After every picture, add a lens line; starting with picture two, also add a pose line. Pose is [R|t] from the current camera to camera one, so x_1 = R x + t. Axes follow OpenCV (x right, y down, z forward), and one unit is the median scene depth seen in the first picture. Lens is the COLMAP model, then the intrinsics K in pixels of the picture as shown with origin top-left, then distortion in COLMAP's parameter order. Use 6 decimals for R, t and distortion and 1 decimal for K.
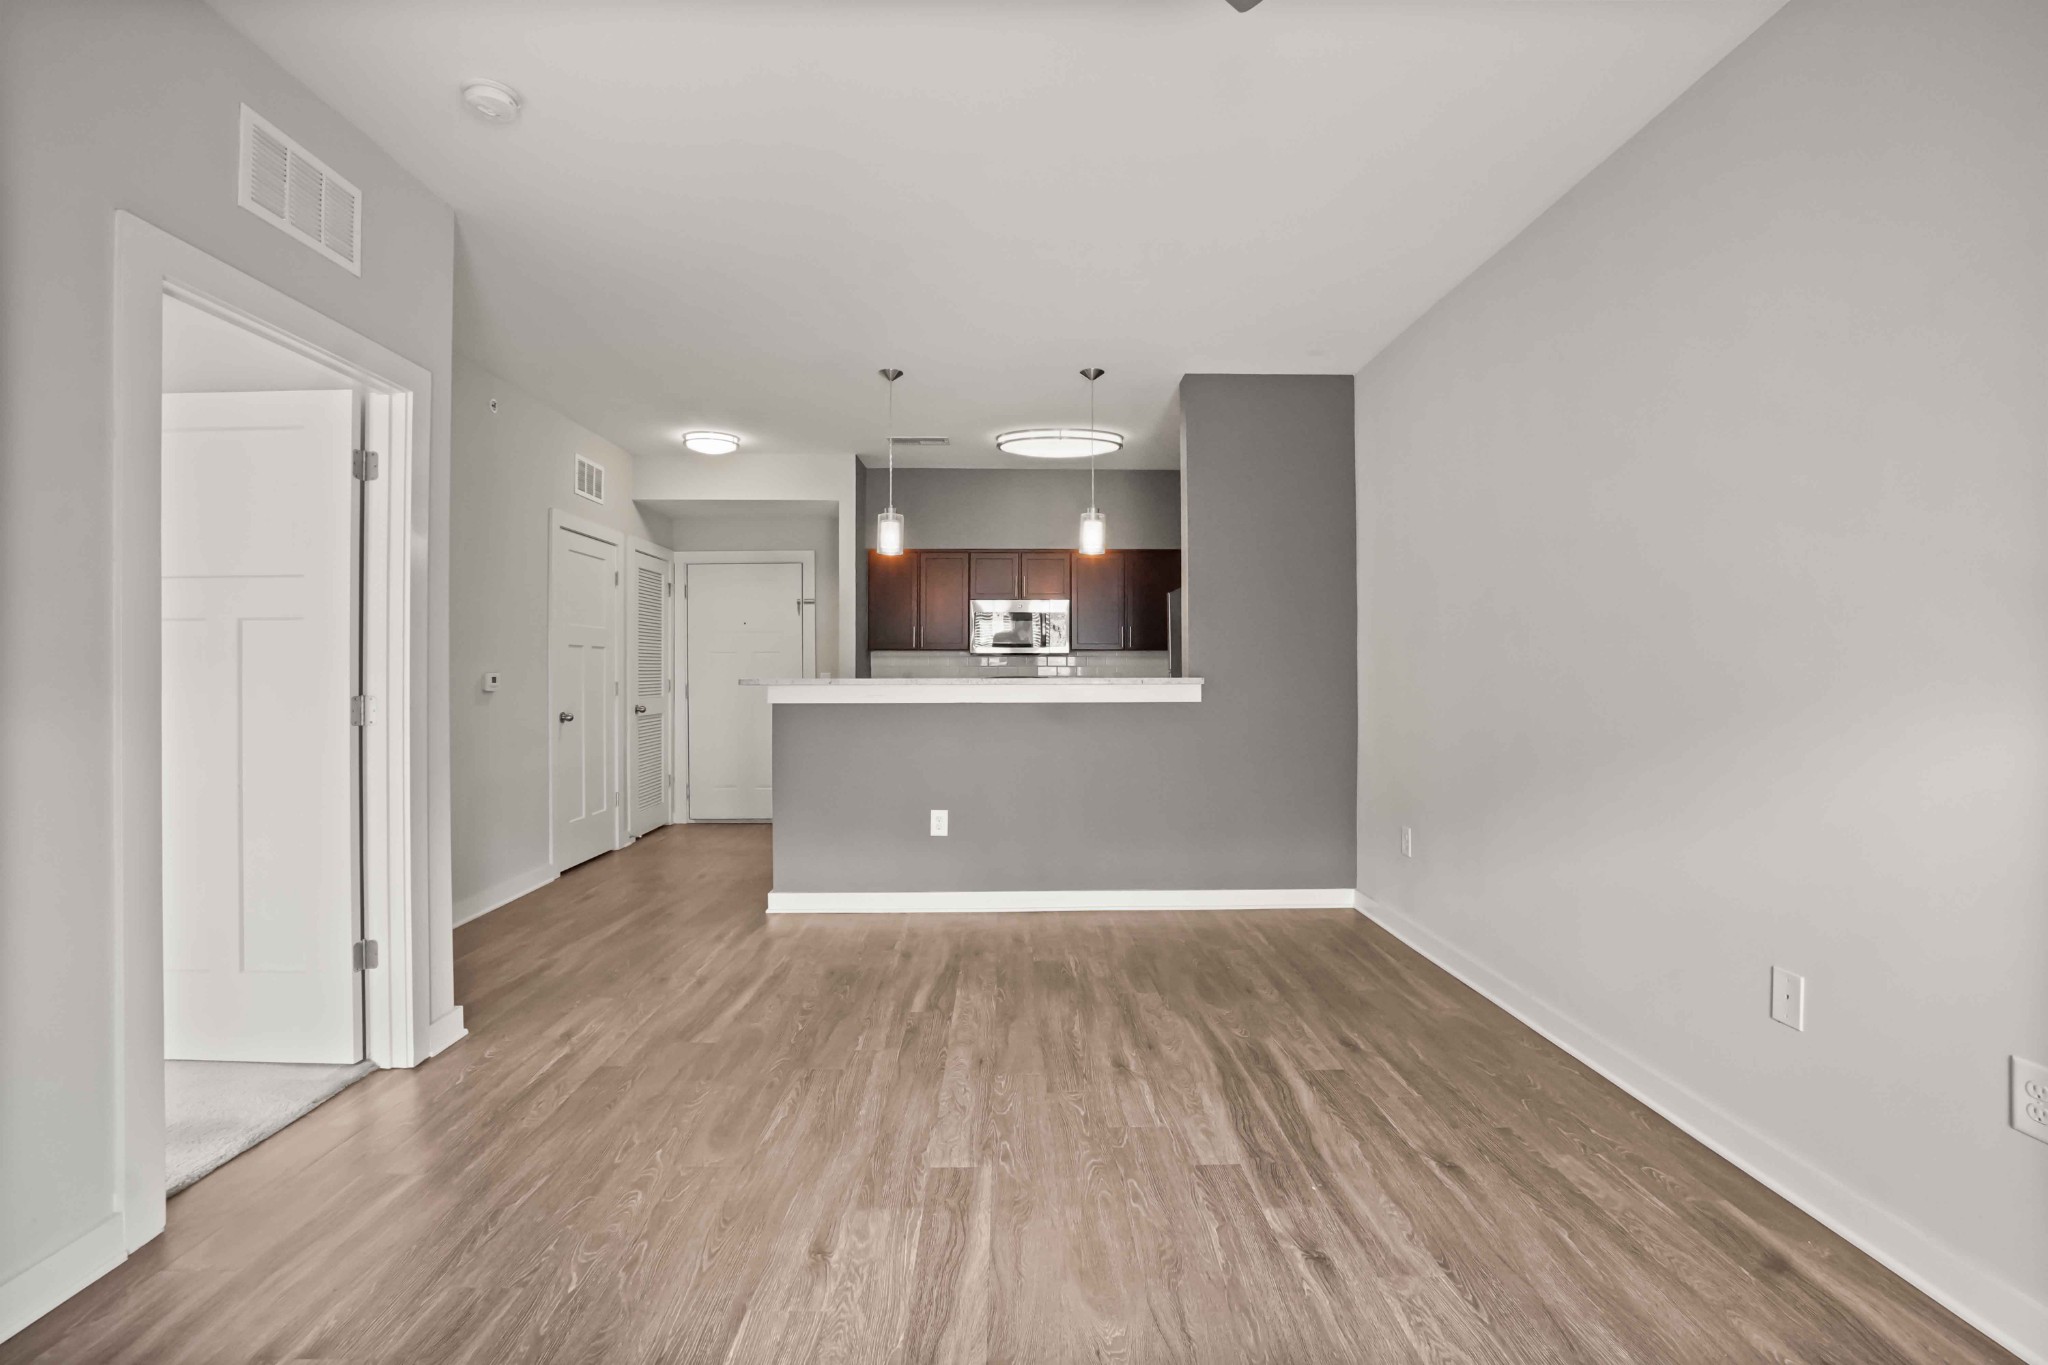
lens RADIAL K [[915.3, 0, 1015.9], [0, 915.3, 670.8], [0, 0, 1]] dist [-0.060162, 0.020842]
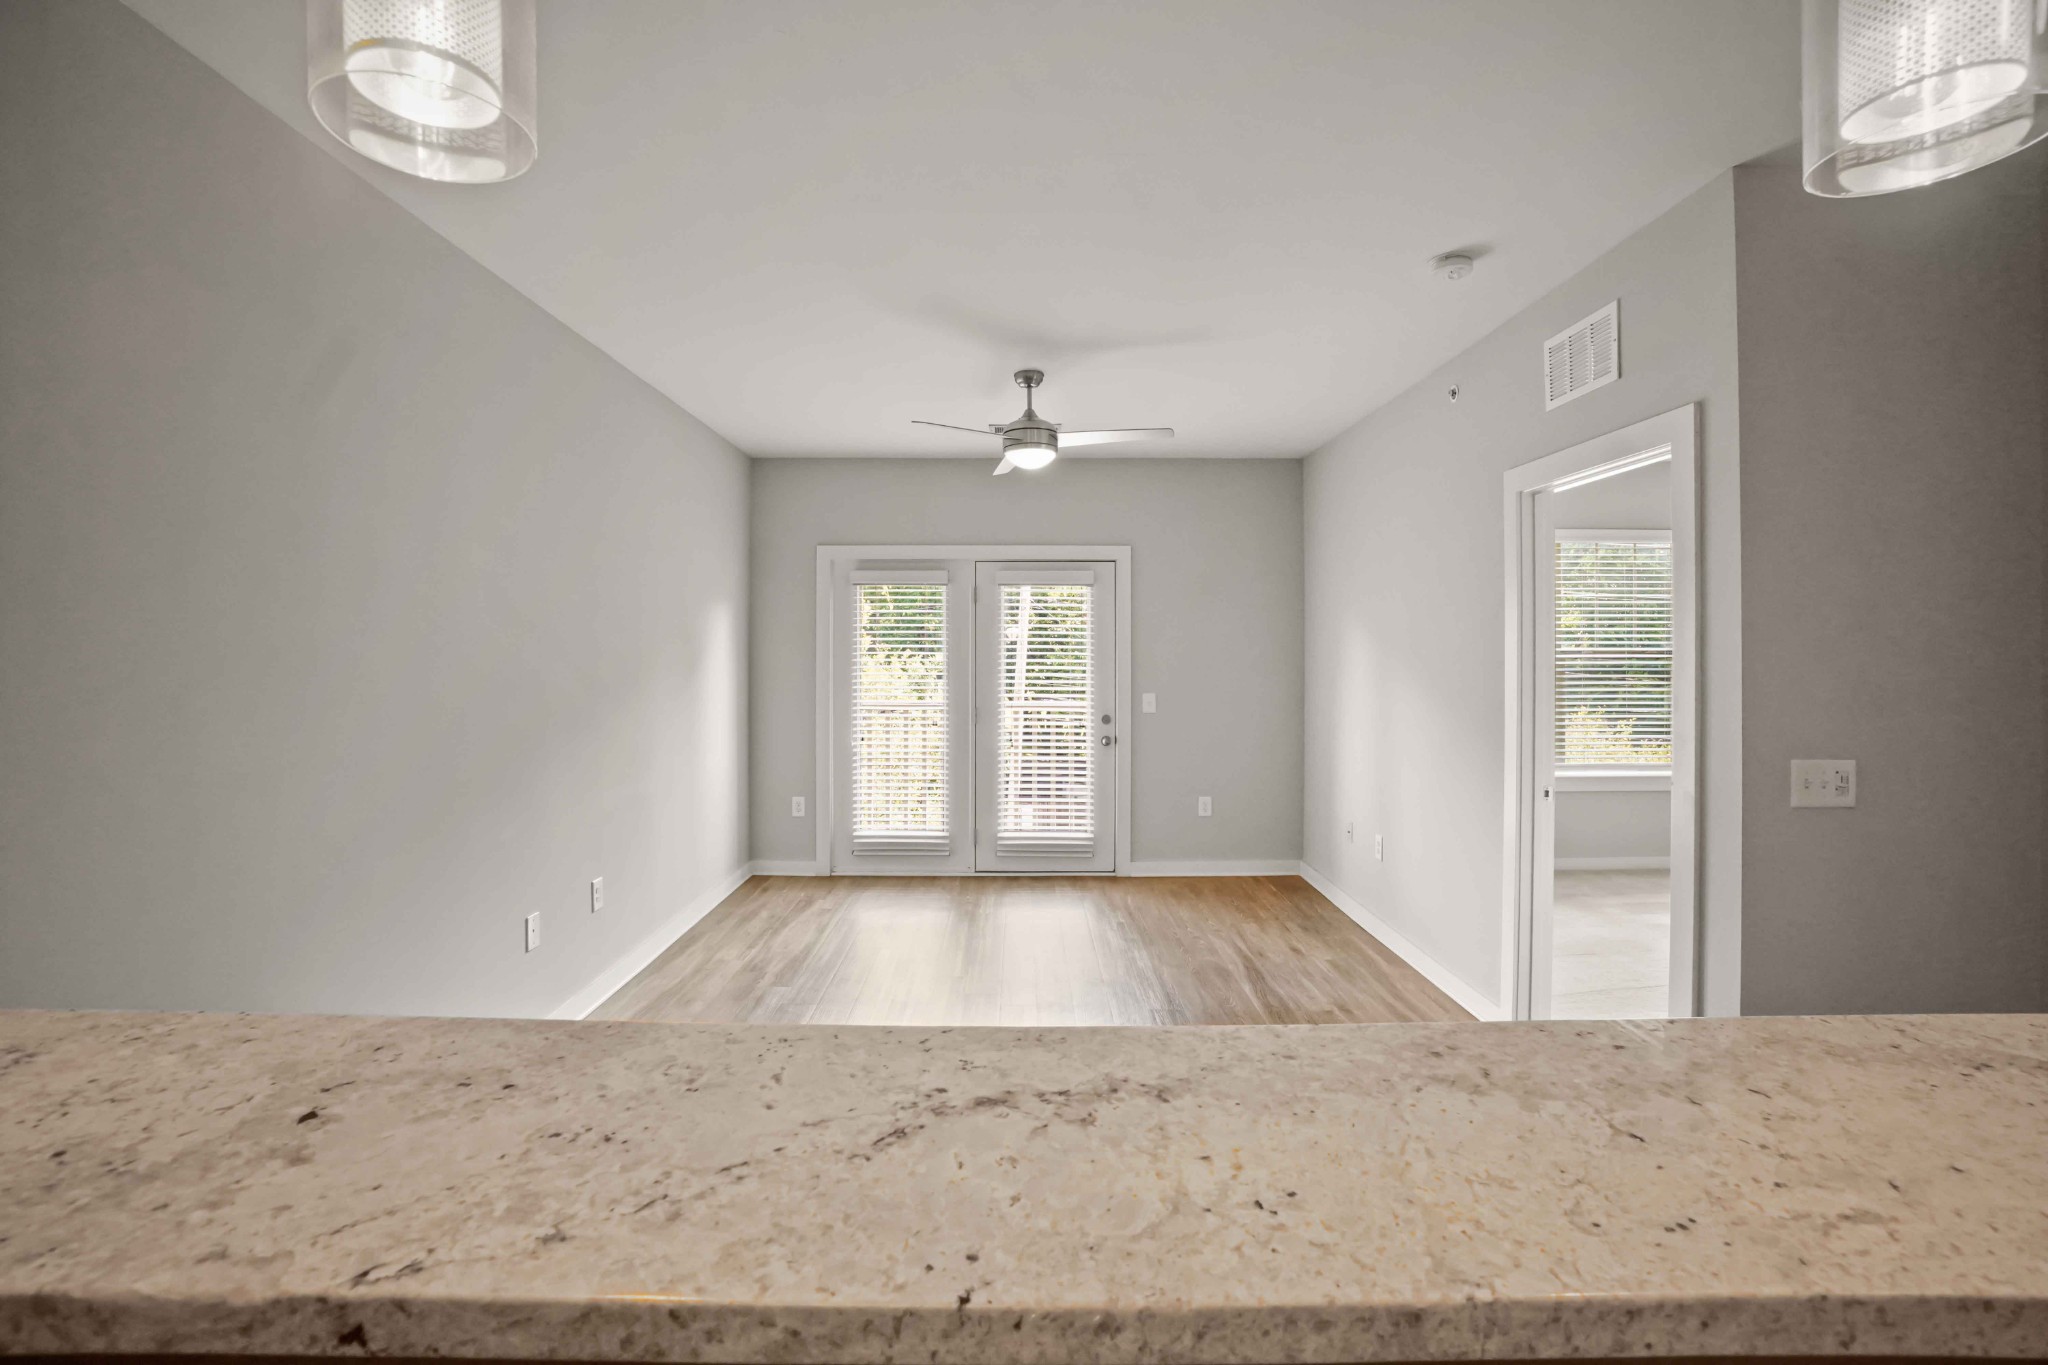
lens RADIAL K [[918.9, 0, 1022.6], [0, 918.9, 658.3], [0, 0, 1]] dist [-0.058961, 0.021673]
pose [[-0.999992, -0.001676, 0.003731, -0.002386], [-0.001664, 0.999994, 0.003161, -0.086225], [-0.003737, 0.003155, -0.999988, 1.844017]]
